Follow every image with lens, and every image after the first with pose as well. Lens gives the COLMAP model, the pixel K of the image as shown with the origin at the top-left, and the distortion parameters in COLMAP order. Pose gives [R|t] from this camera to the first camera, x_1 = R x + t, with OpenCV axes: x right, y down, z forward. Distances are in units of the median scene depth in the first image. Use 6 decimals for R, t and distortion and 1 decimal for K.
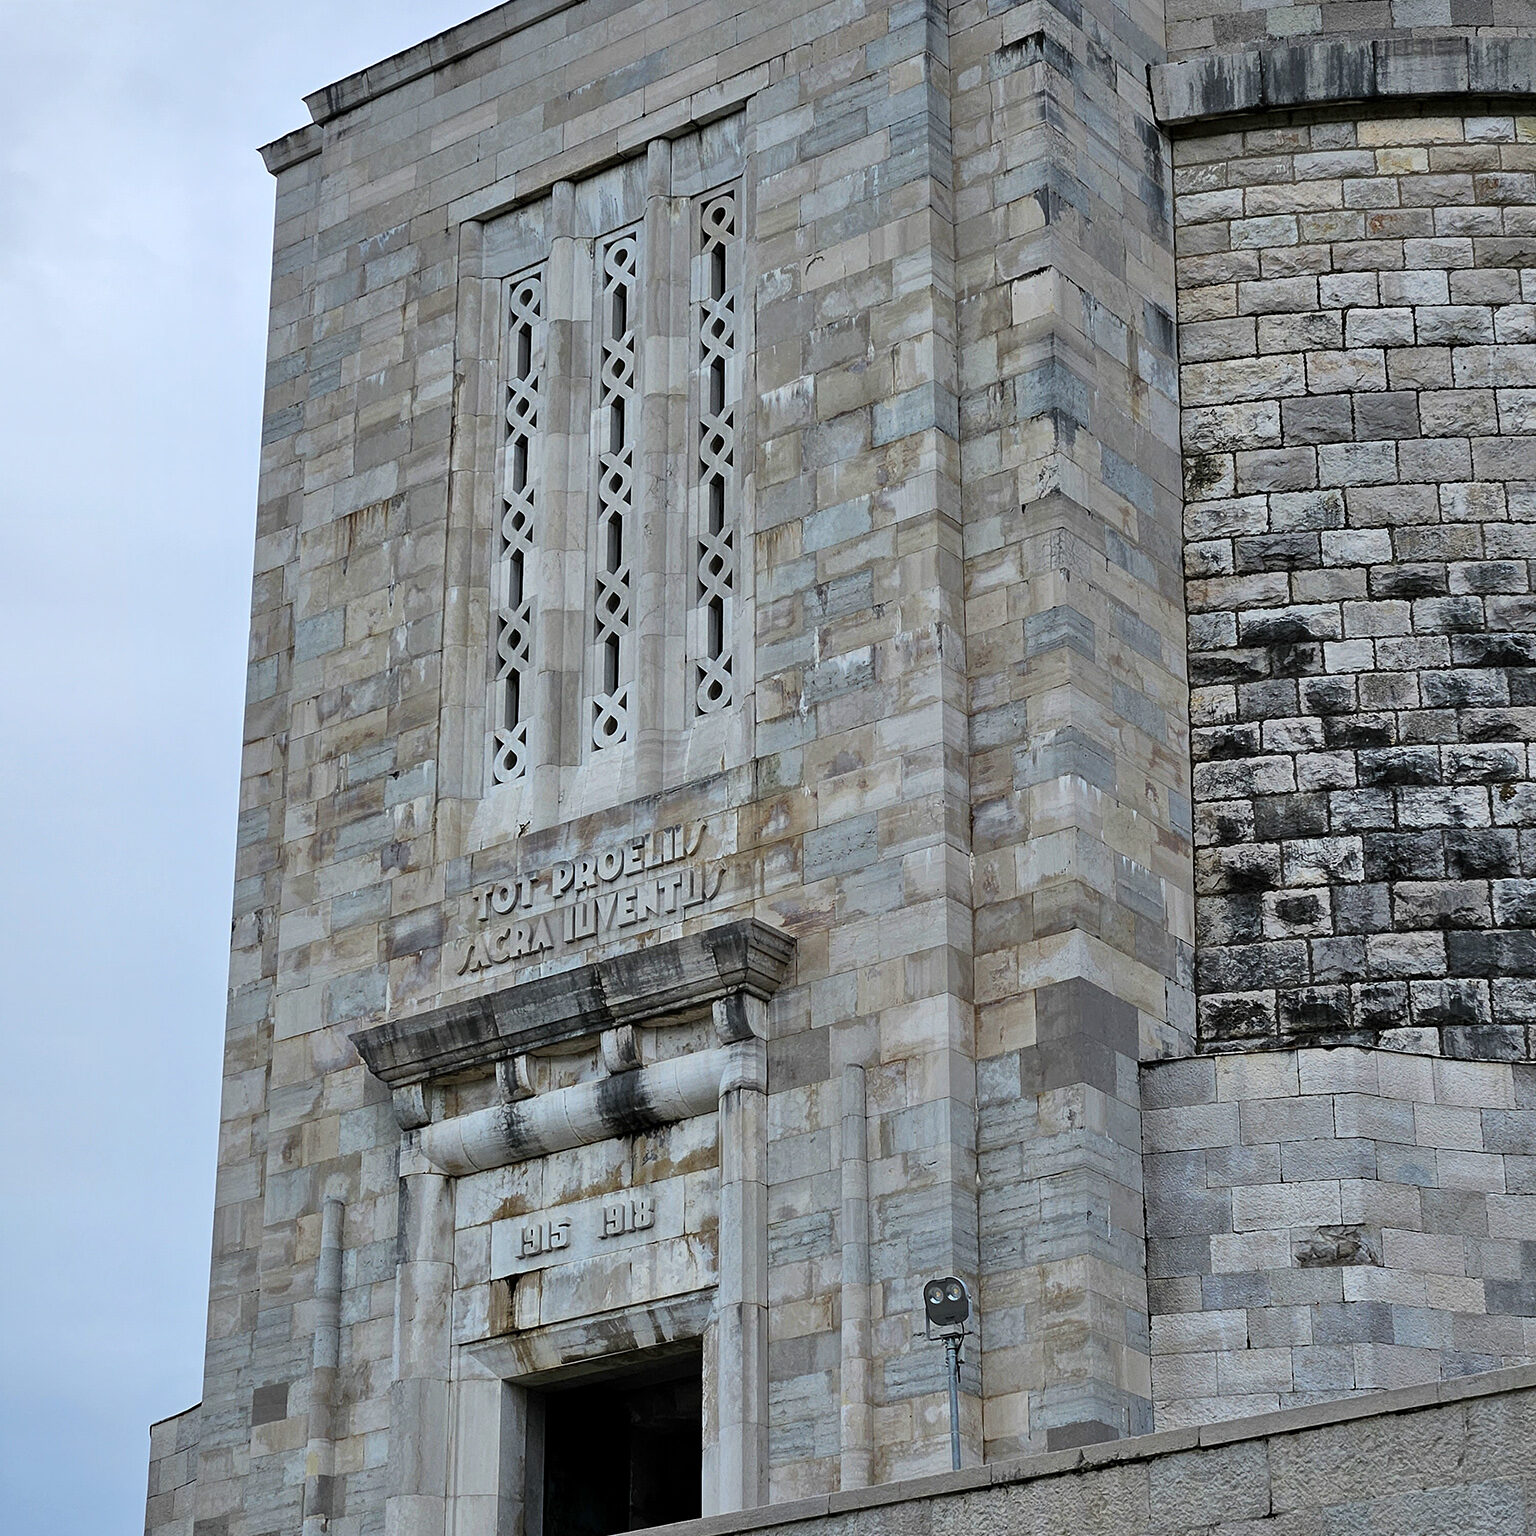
lens RADIAL K [[3947.0, 0, 810.2], [0, 3947.0, 771.8], [0, 0, 1]] dist [-0.858879, 13.967851]
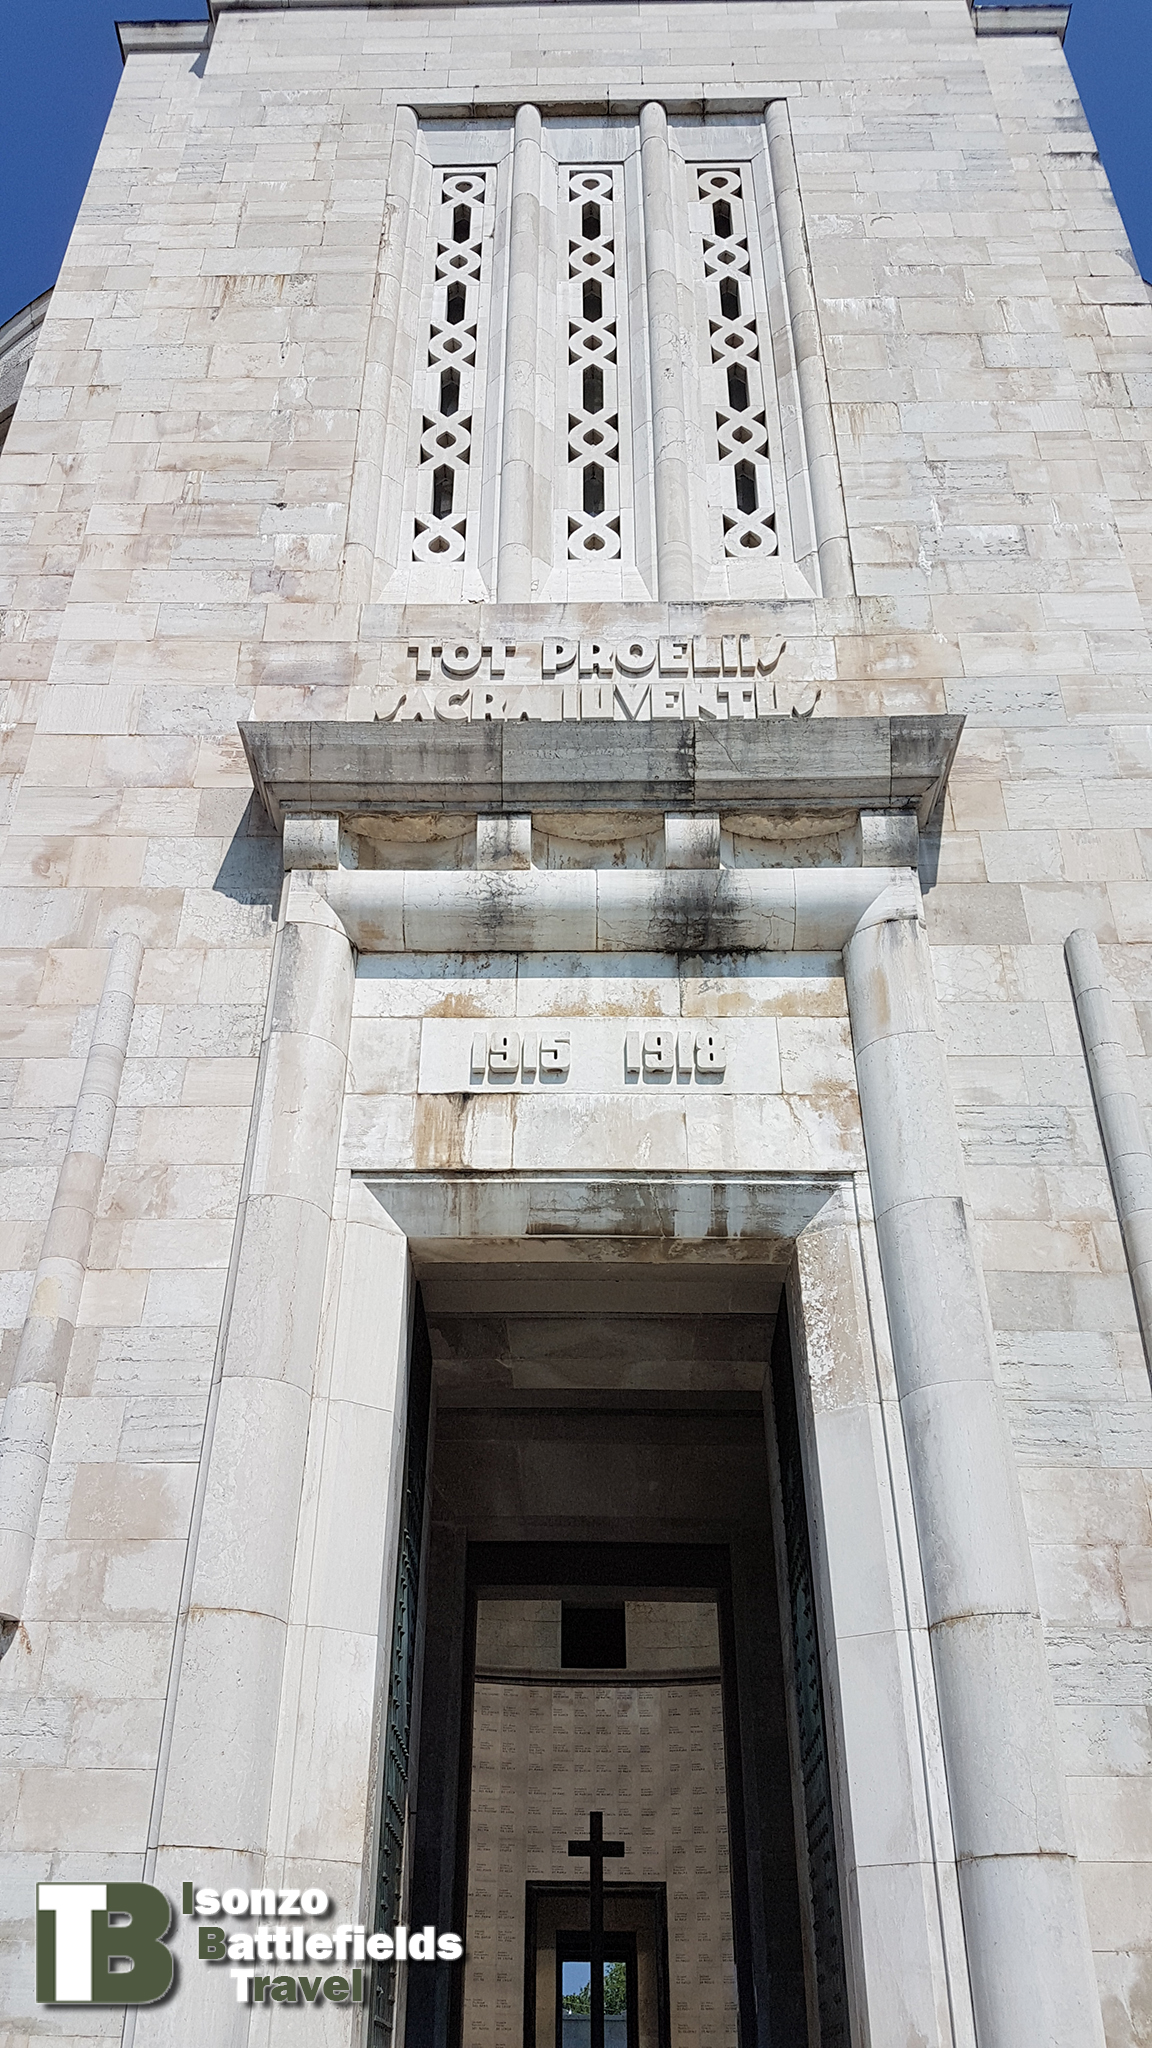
lens RADIAL K [[1547.7, 0, 536.5], [0, 1547.7, 1027.7], [0, 0, 1]] dist [0.278893, -0.598330]
pose [[0.816414, 0.335203, 0.470221, -0.194390], [-0.260306, 0.940482, -0.218482, 0.172064], [-0.515470, 0.055971, 0.855078, 0.749875]]
